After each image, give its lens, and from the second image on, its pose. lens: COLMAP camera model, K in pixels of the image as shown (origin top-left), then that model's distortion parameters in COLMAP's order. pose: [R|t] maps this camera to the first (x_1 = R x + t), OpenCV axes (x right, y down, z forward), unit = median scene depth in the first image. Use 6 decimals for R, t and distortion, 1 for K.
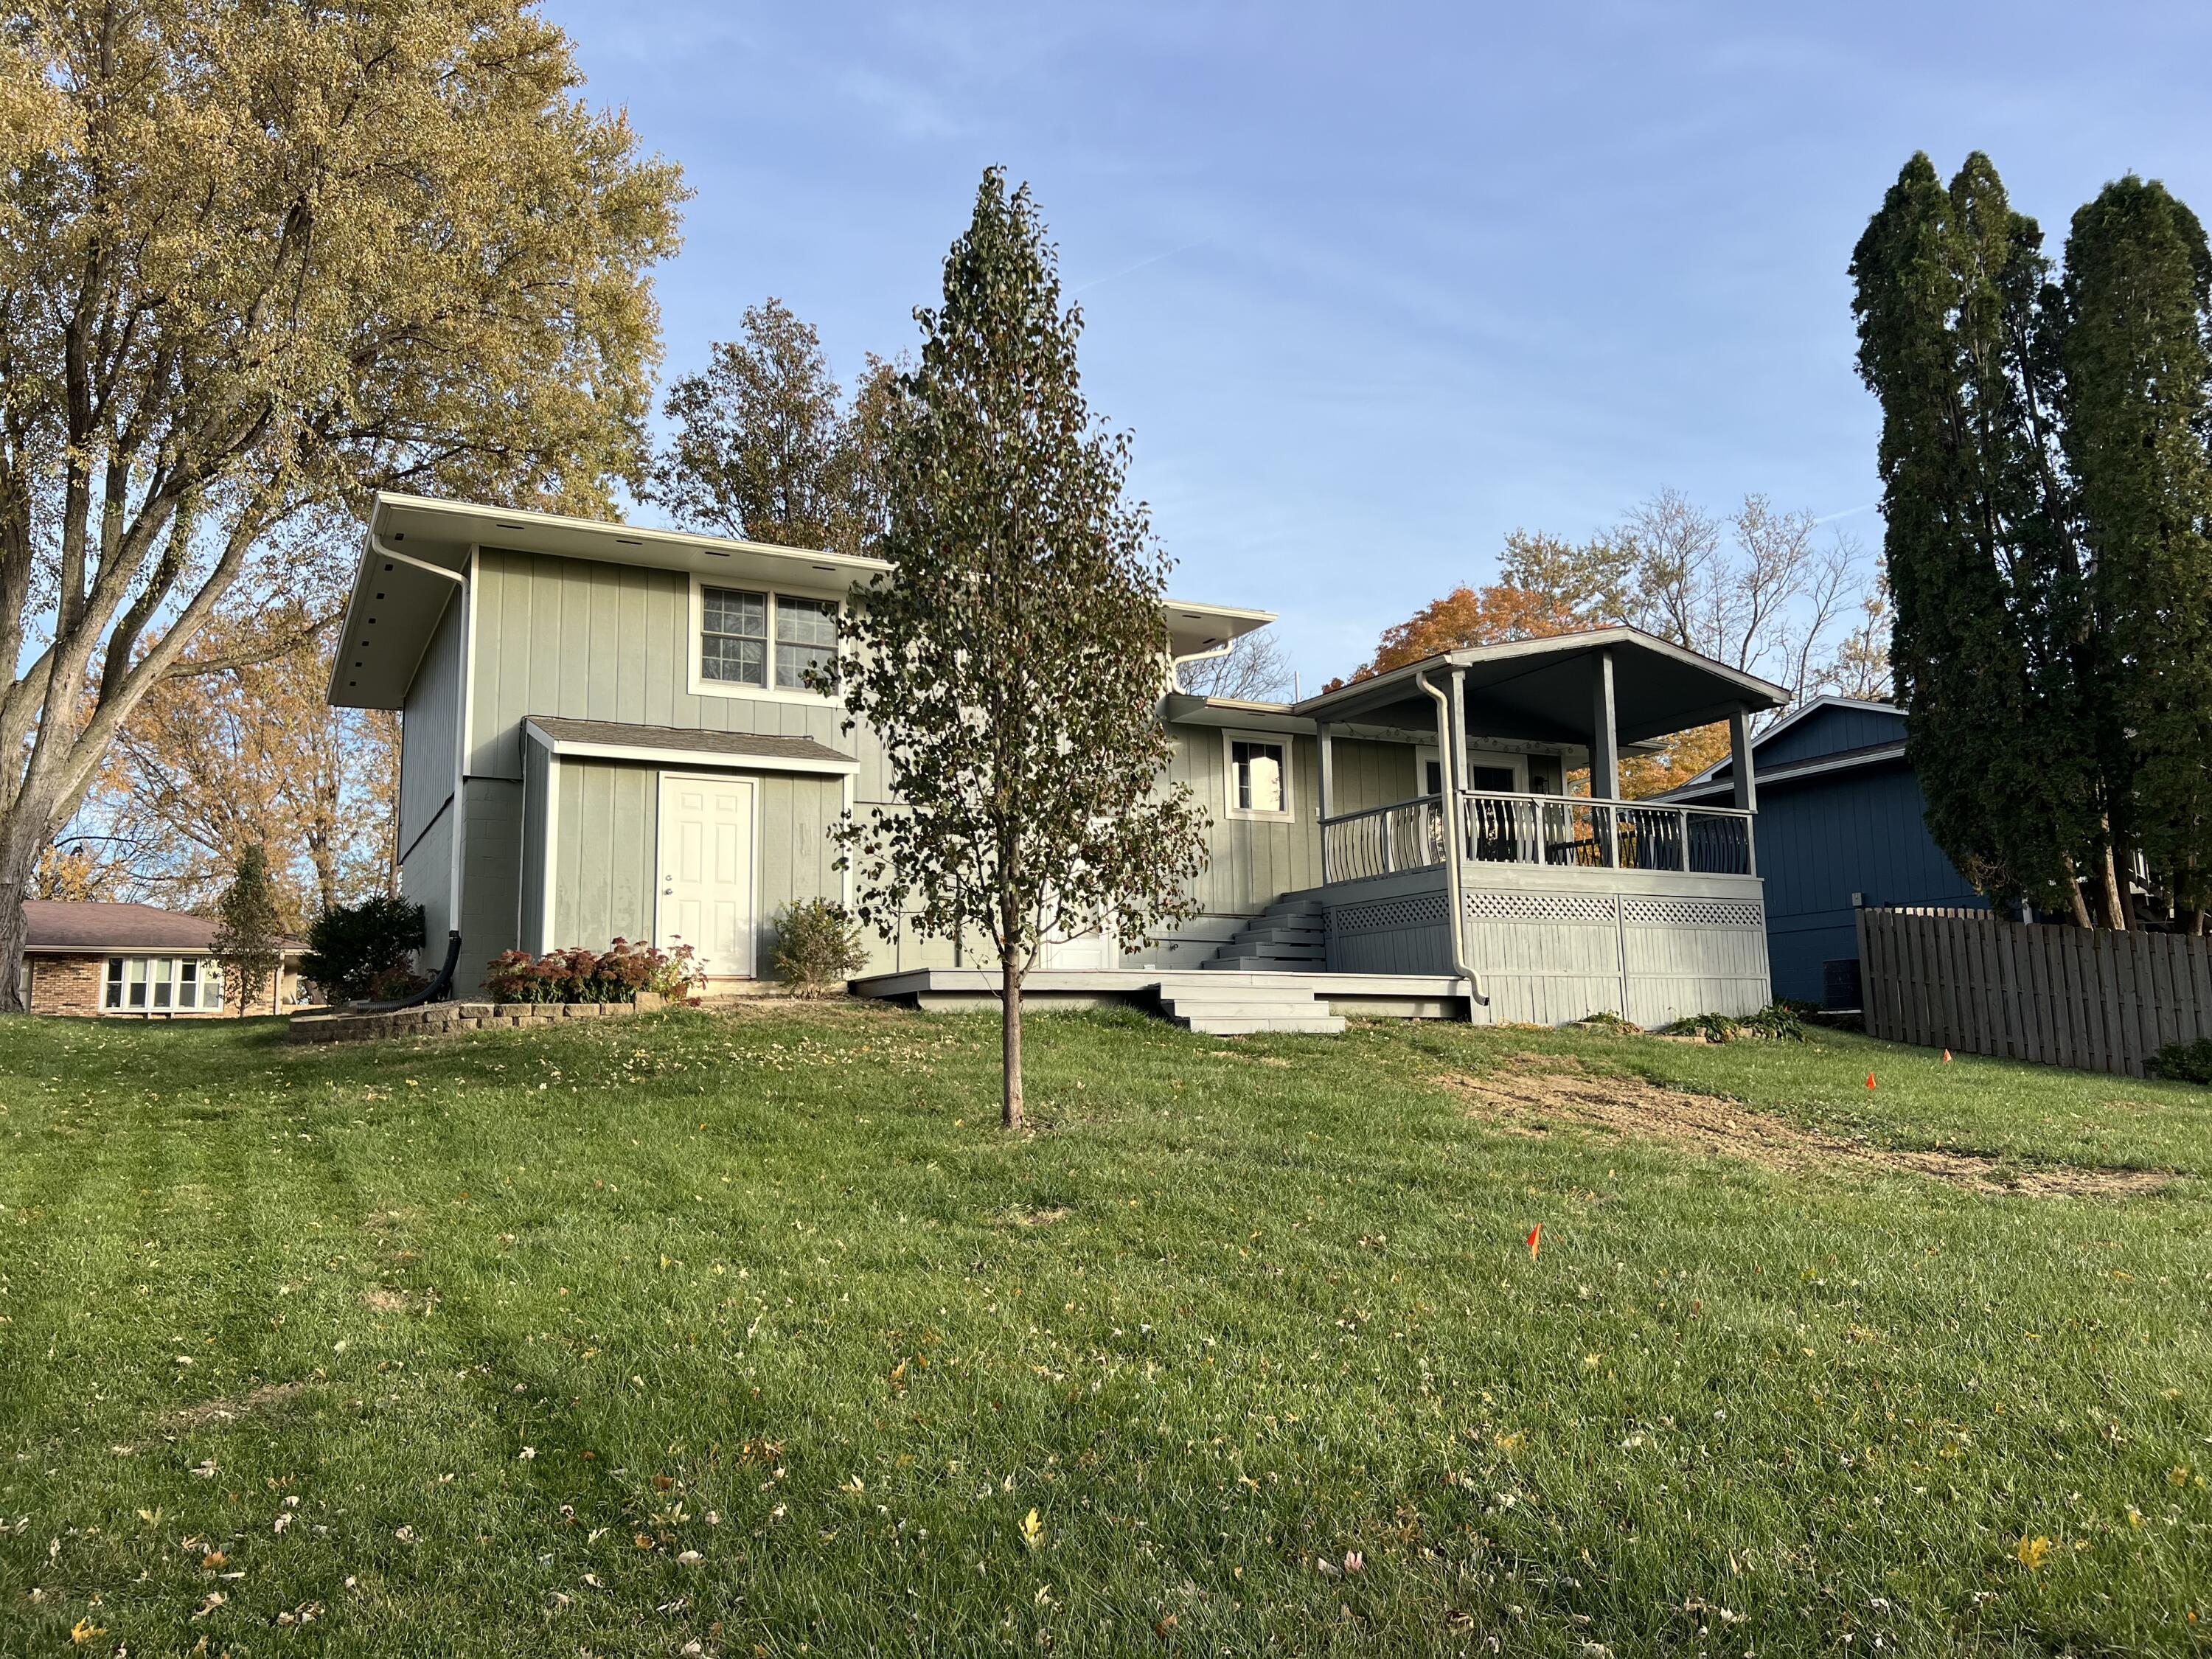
lens RADIAL K [[1637.9, 0, 1106.0], [0, 1637.9, 829.5], [0, 0, 1]] dist [0.091185, -0.144021]
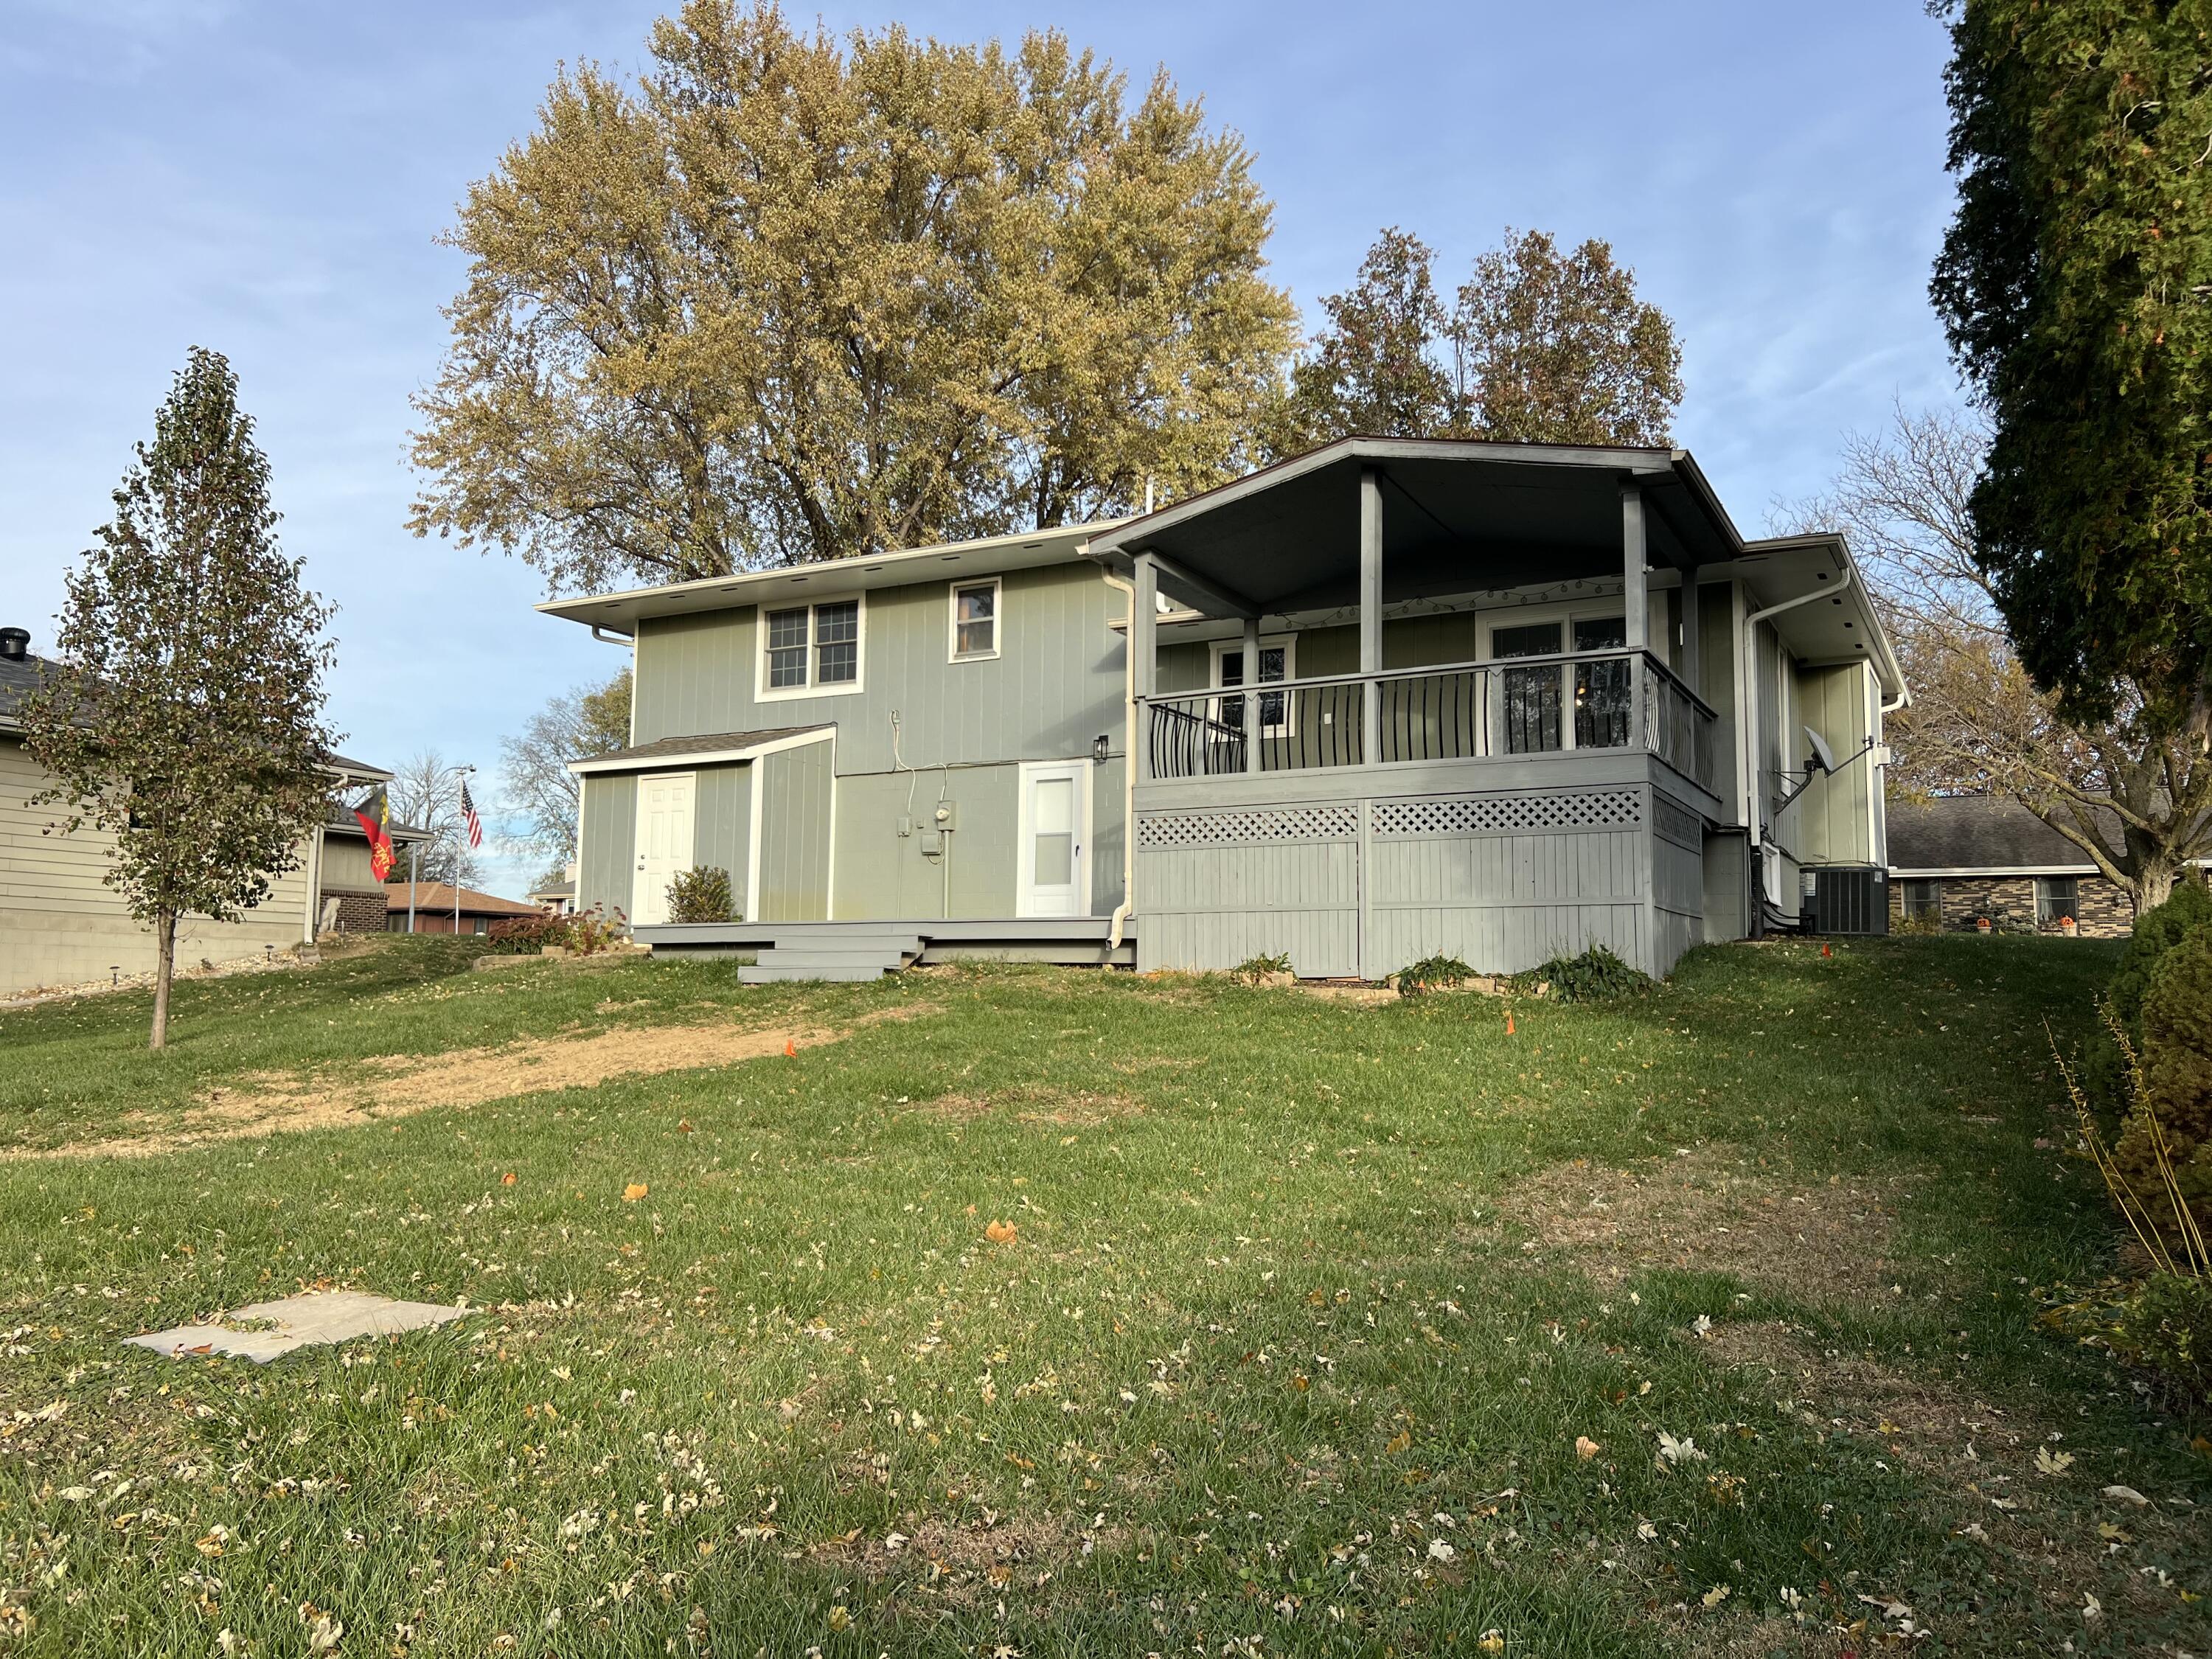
lens RADIAL K [[1637.9, 0, 1106.0], [0, 1637.9, 829.5], [0, 0, 1]] dist [0.091185, -0.144021]
pose [[0.552399, -0.064003, -0.831119, 0.903416], [0.099916, 0.994944, -0.010210, 0.050941], [0.827570, -0.077402, 0.556000, 0.512977]]
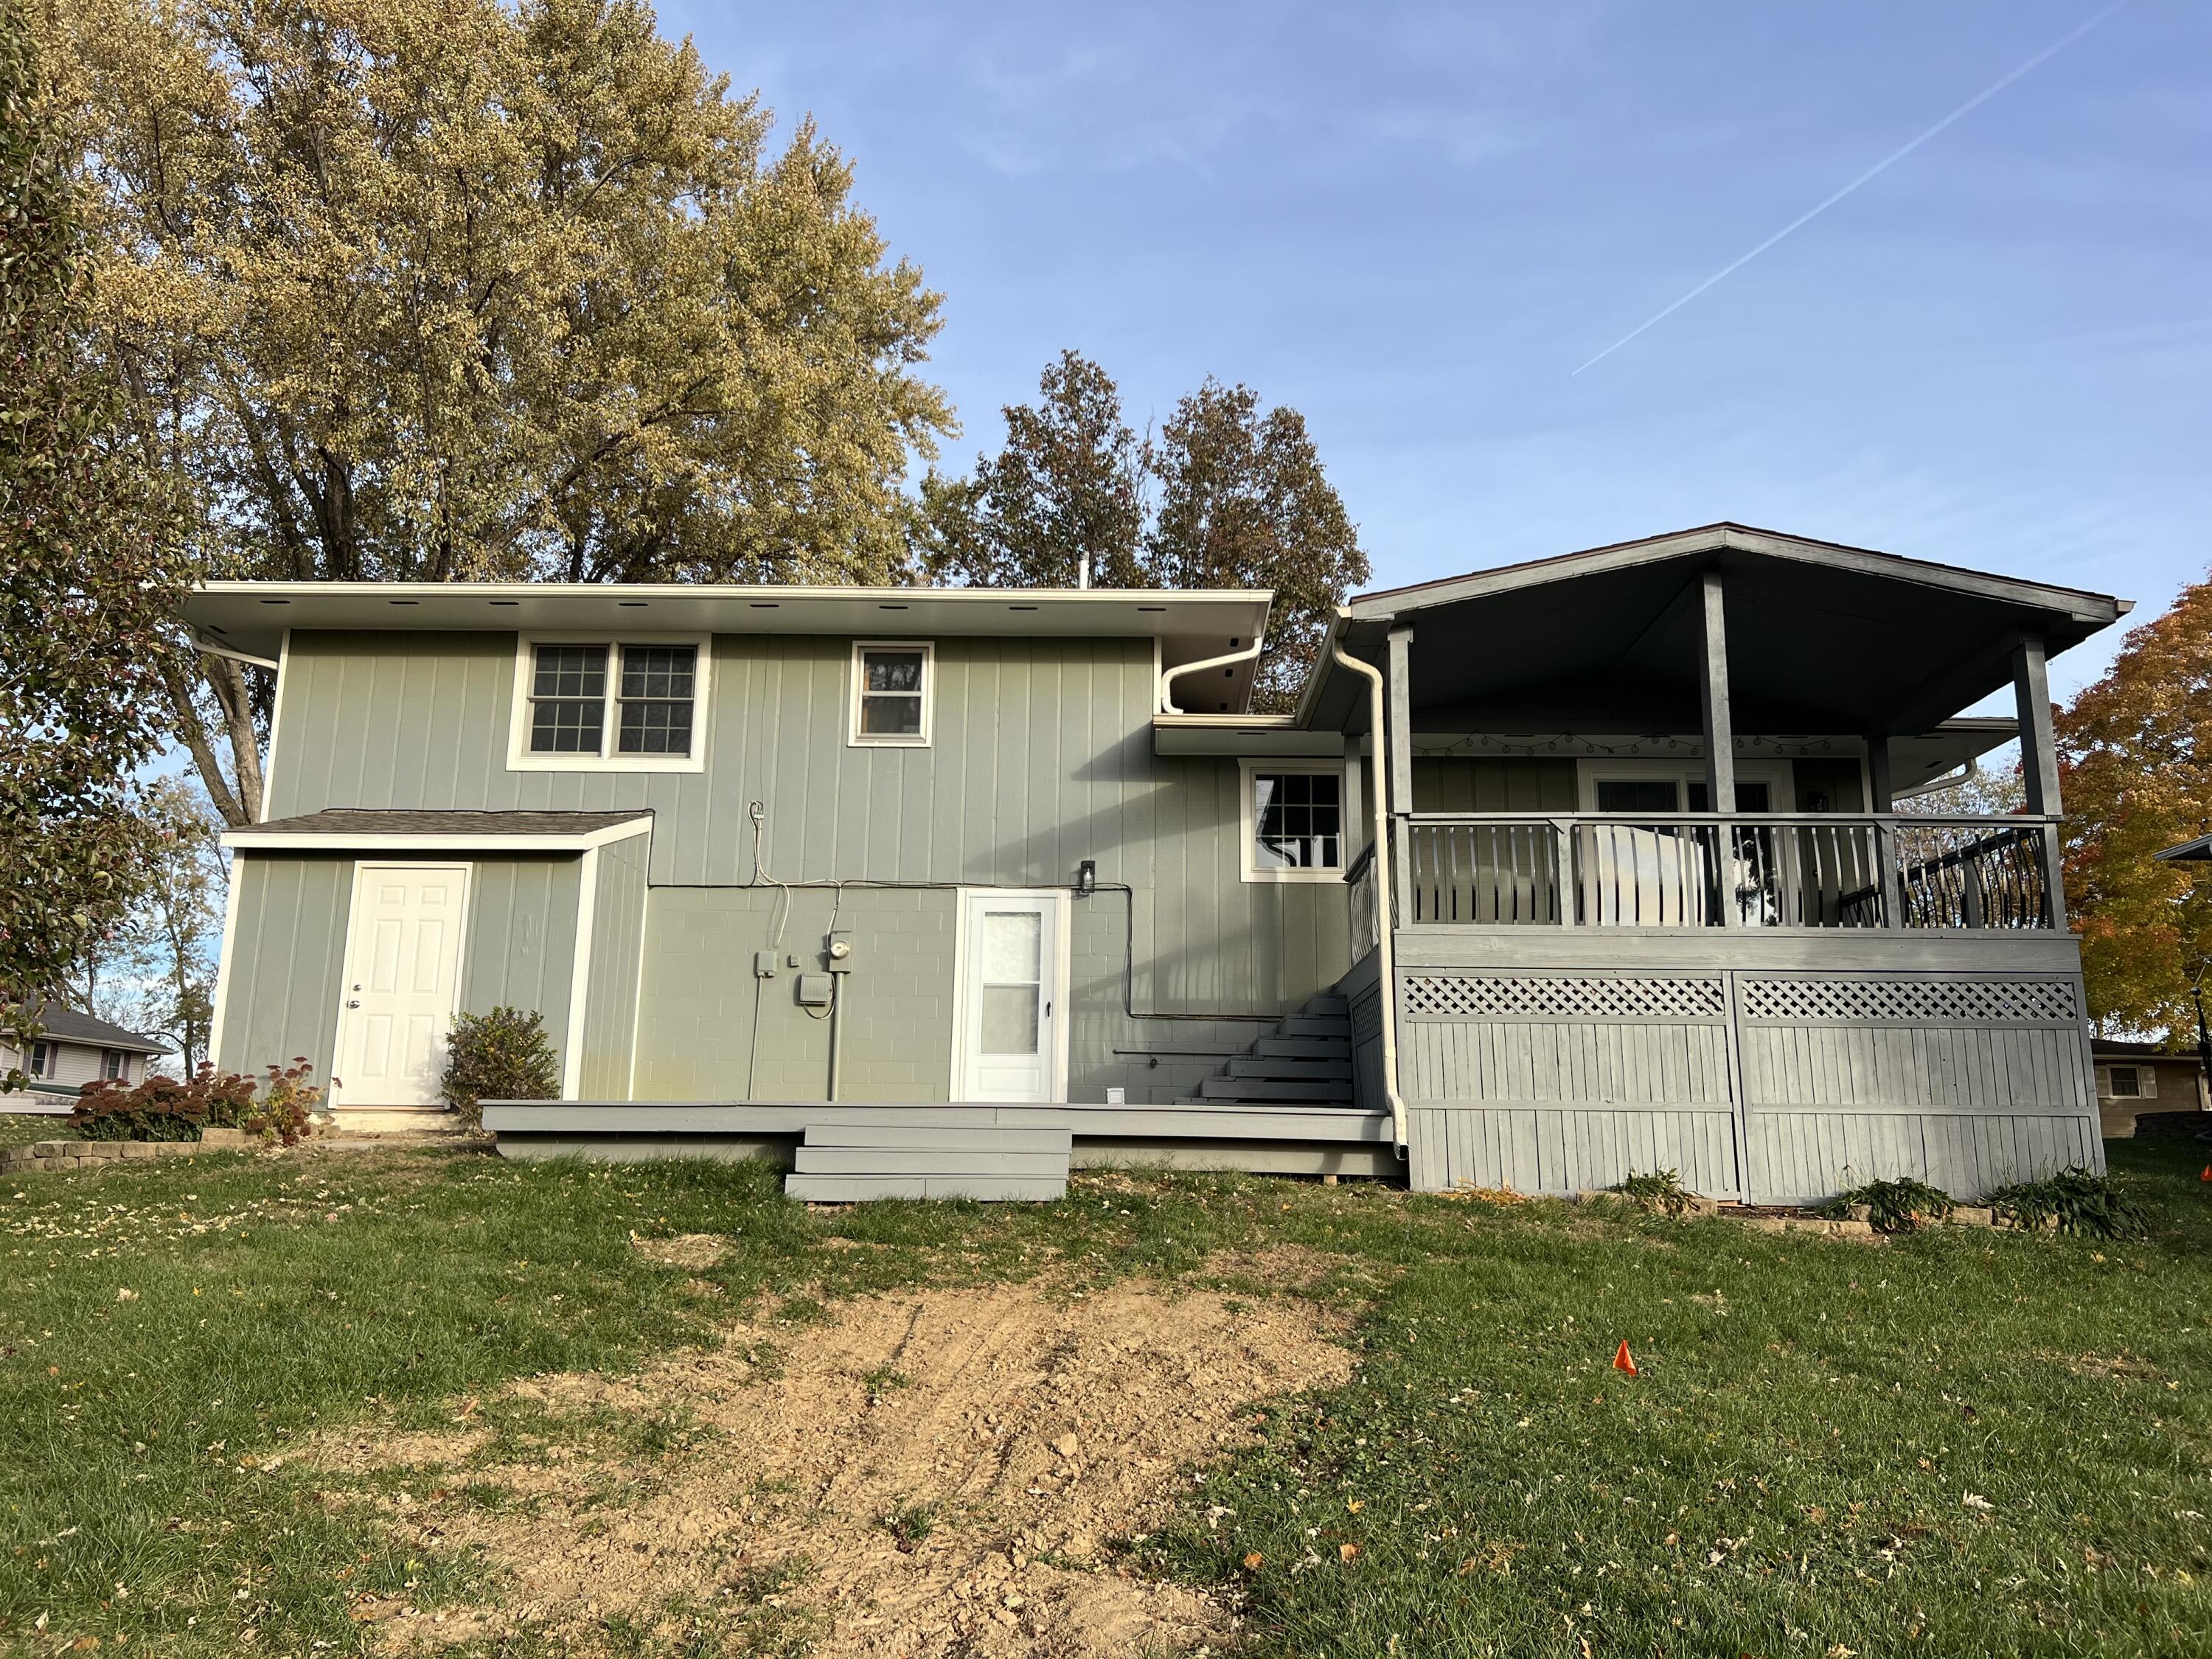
lens RADIAL K [[1637.9, 0, 1106.0], [0, 1637.9, 829.5], [0, 0, 1]] dist [0.091185, -0.144021]
pose [[0.879469, -0.071929, -0.470490, 0.415156], [0.041905, 0.996378, -0.073996, 0.024289], [0.474109, 0.045361, 0.879297, 0.387326]]
